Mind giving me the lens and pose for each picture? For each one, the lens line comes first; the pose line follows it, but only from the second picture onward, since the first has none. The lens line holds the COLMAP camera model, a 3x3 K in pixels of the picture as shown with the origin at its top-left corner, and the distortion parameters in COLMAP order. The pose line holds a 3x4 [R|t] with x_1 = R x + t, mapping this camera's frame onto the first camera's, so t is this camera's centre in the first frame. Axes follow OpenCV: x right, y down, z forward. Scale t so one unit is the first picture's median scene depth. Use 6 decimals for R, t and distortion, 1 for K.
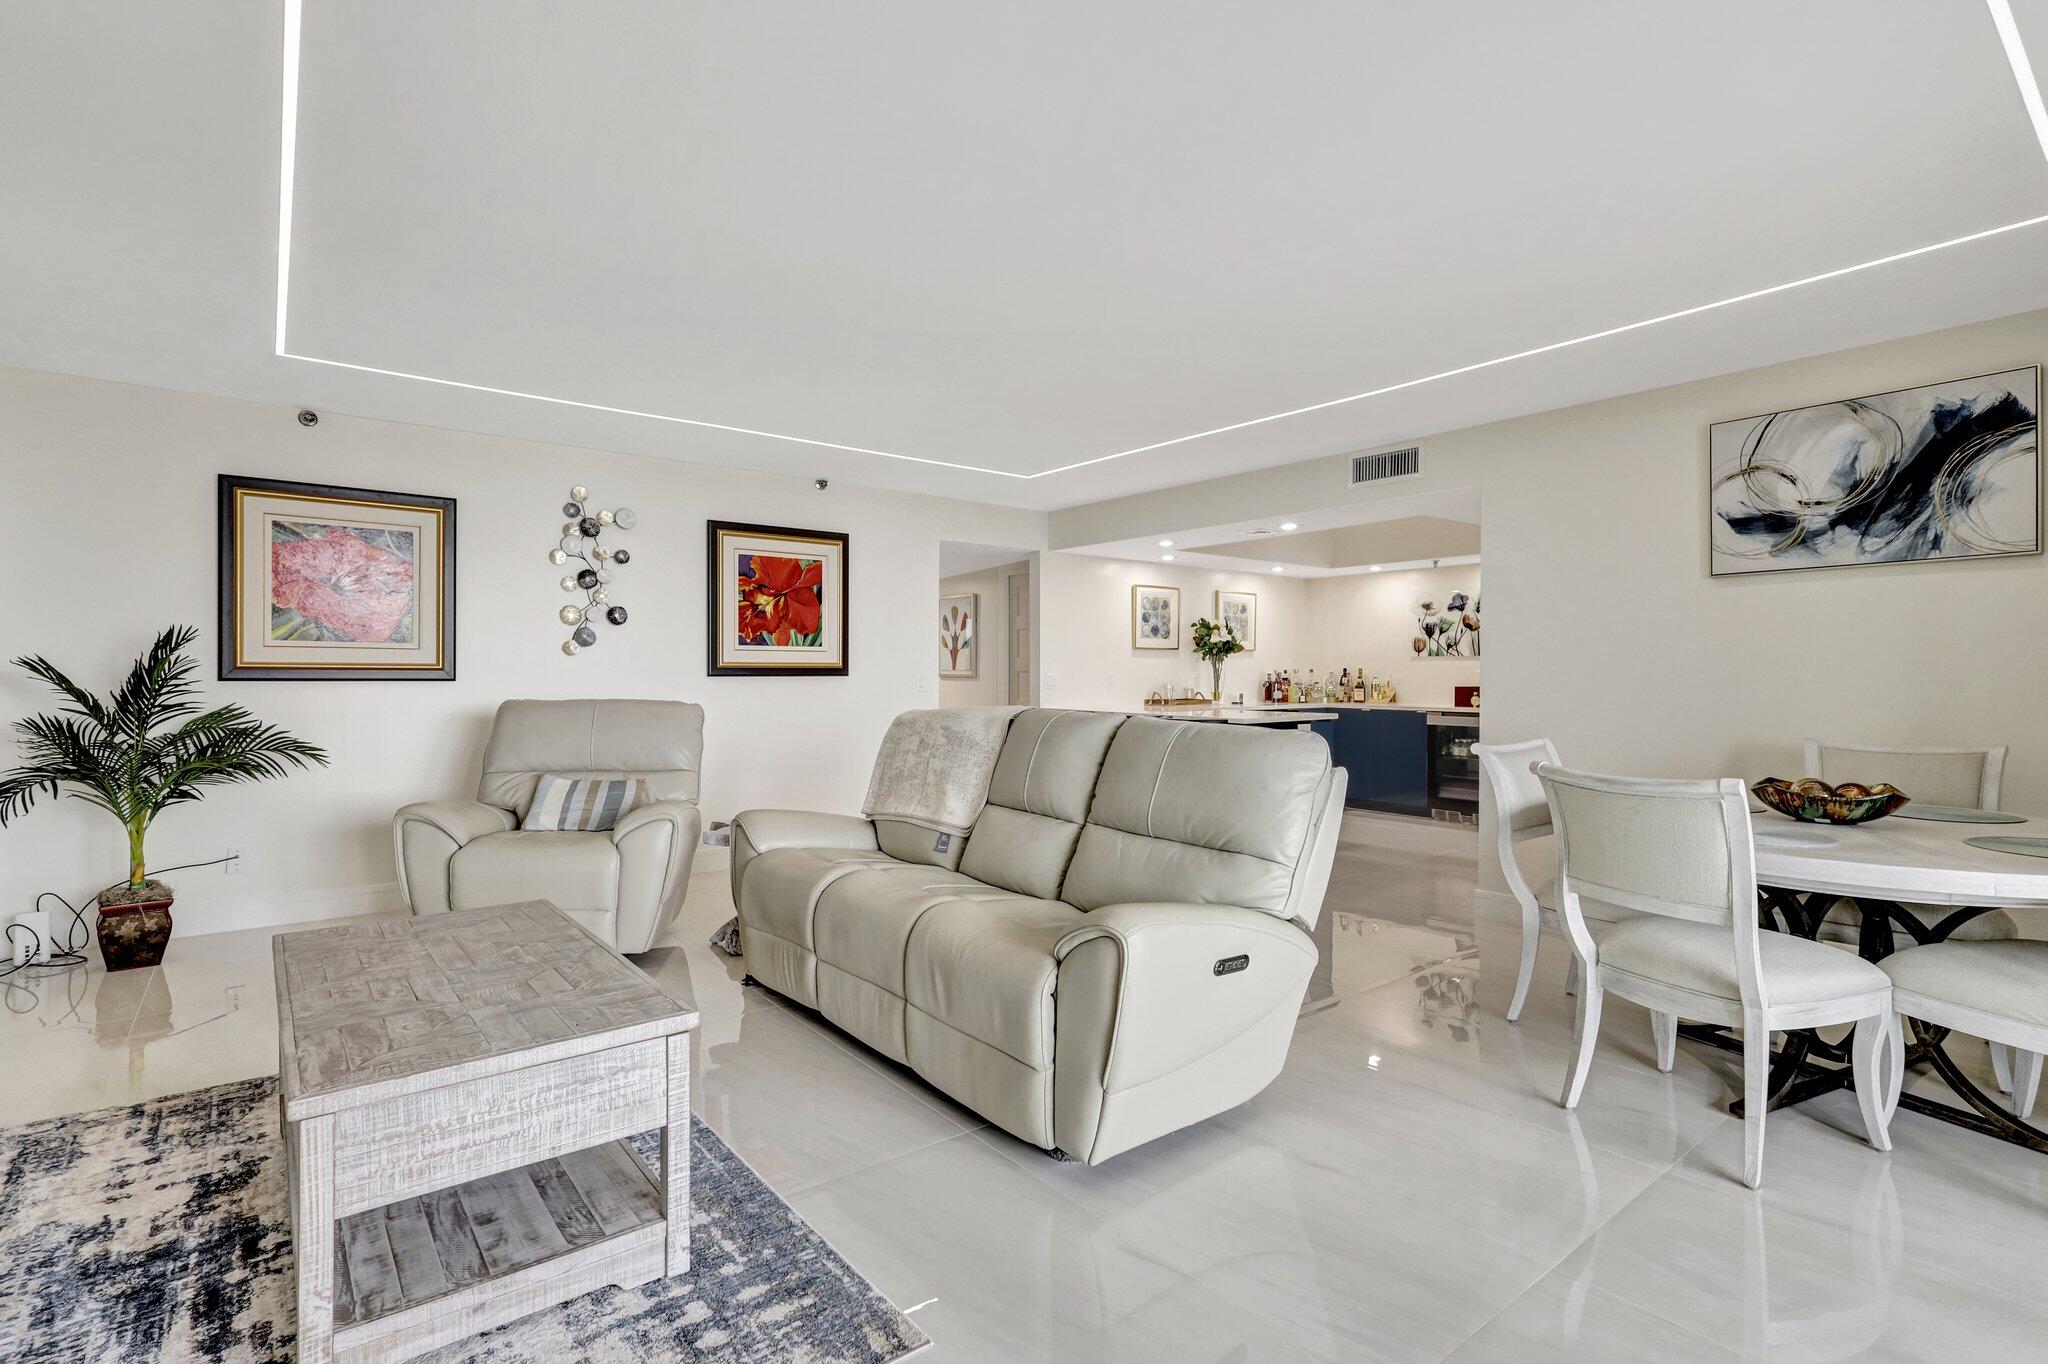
lens RADIAL K [[953.2, 0, 1030.2], [0, 953.2, 688.4], [0, 0, 1]] dist [-0.000880, 0.000802]
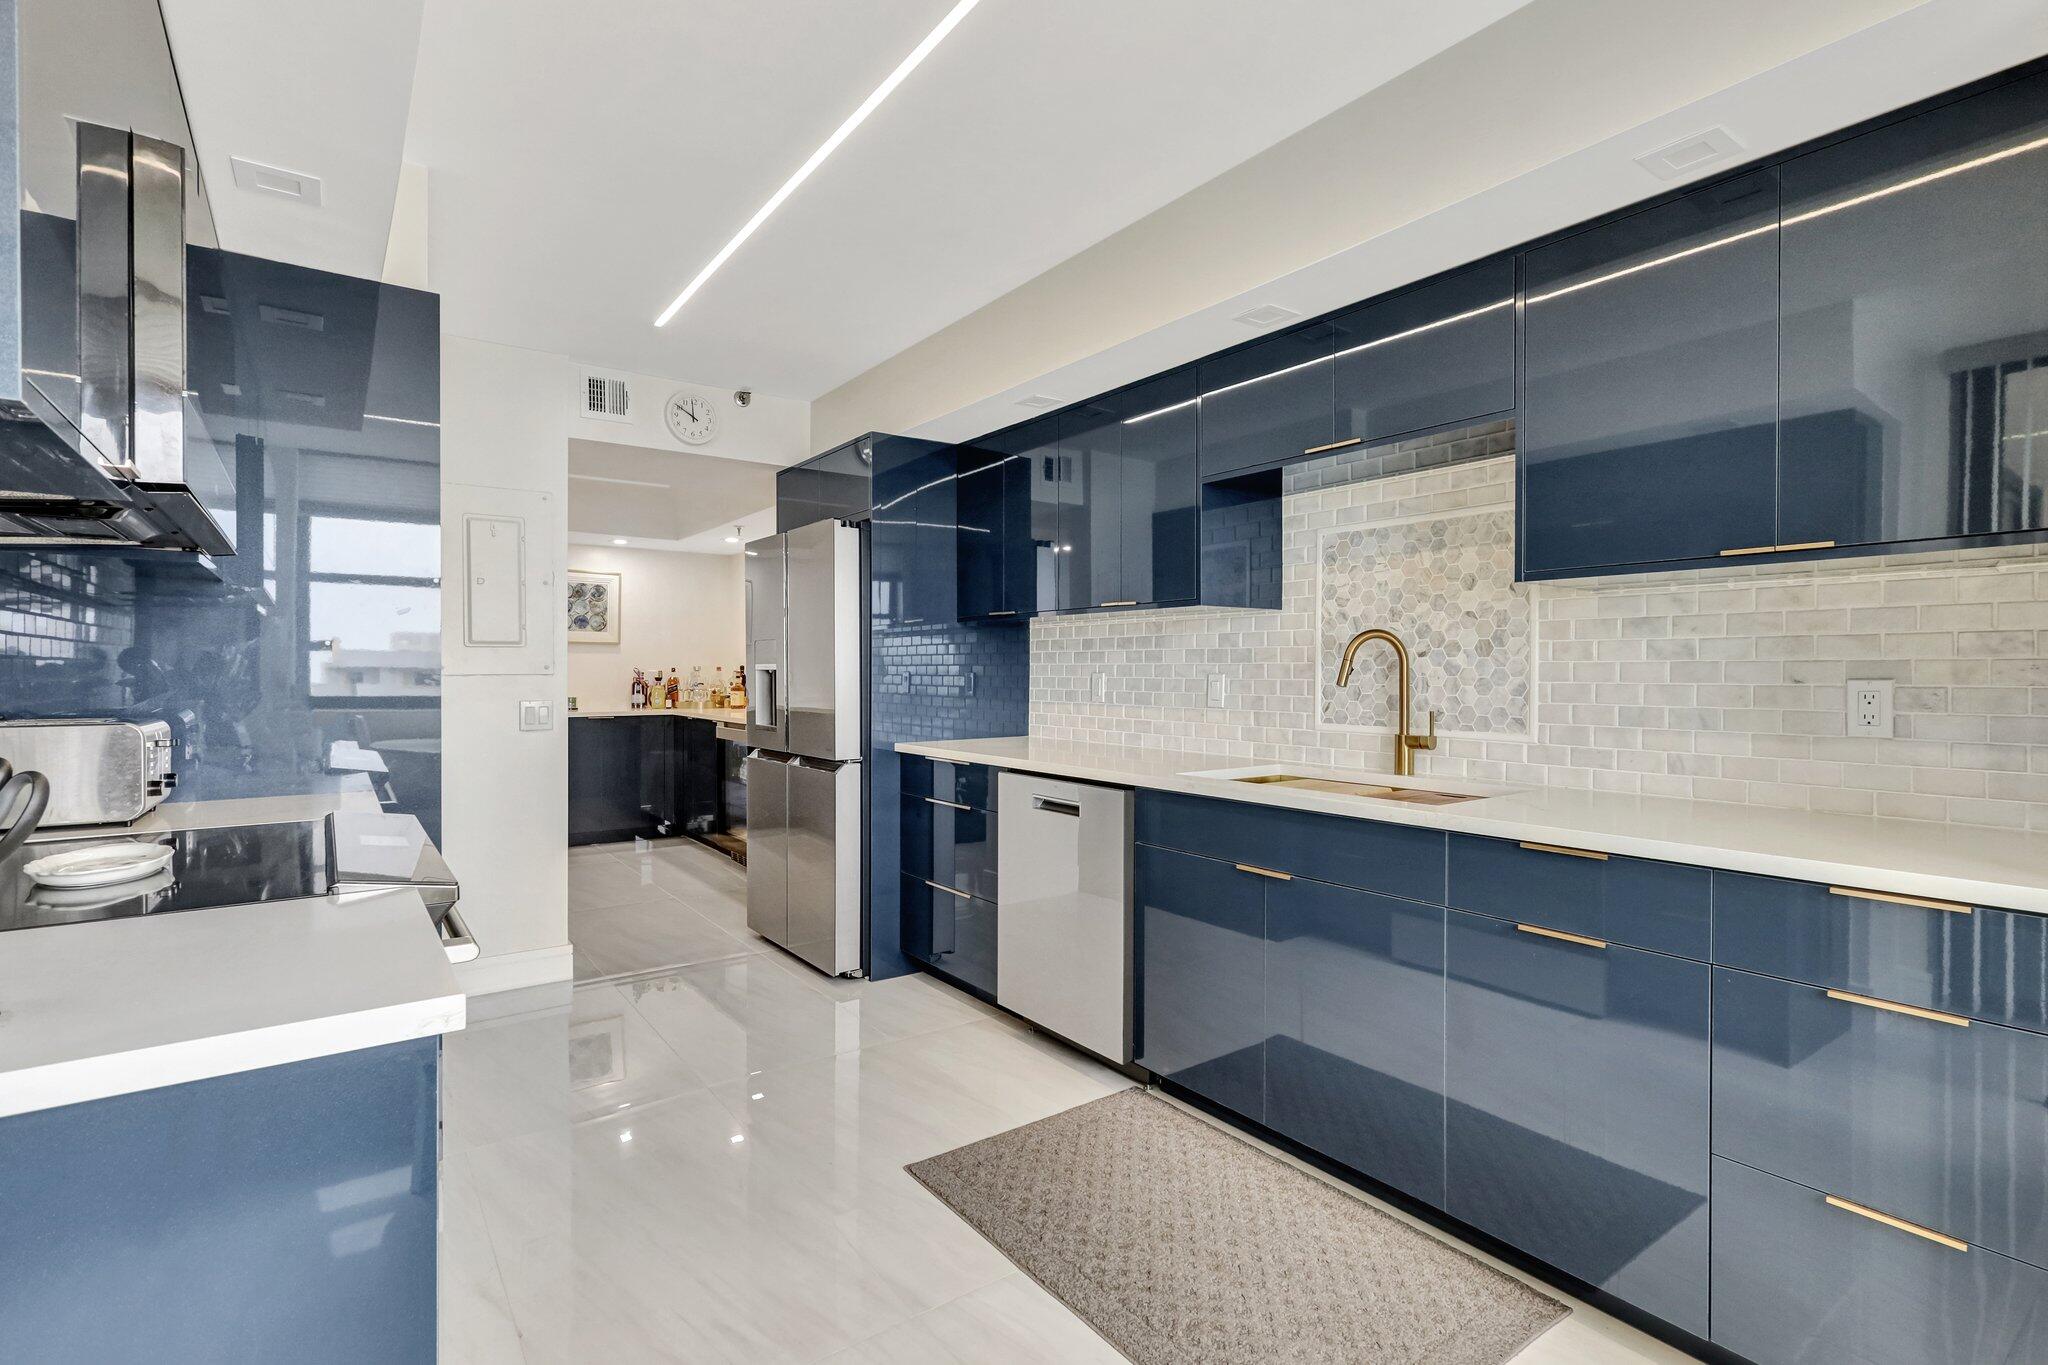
lens RADIAL K [[953.2, 0, 1034.8], [0, 953.2, 669.1], [0, 0, 1]] dist [-0.000880, 0.000802]
pose [[0.999655, 0.002287, -0.026155, 0.924001], [-0.002799, 0.999805, -0.019556, -0.004623], [0.026106, 0.019623, 0.999467, 0.299559]]
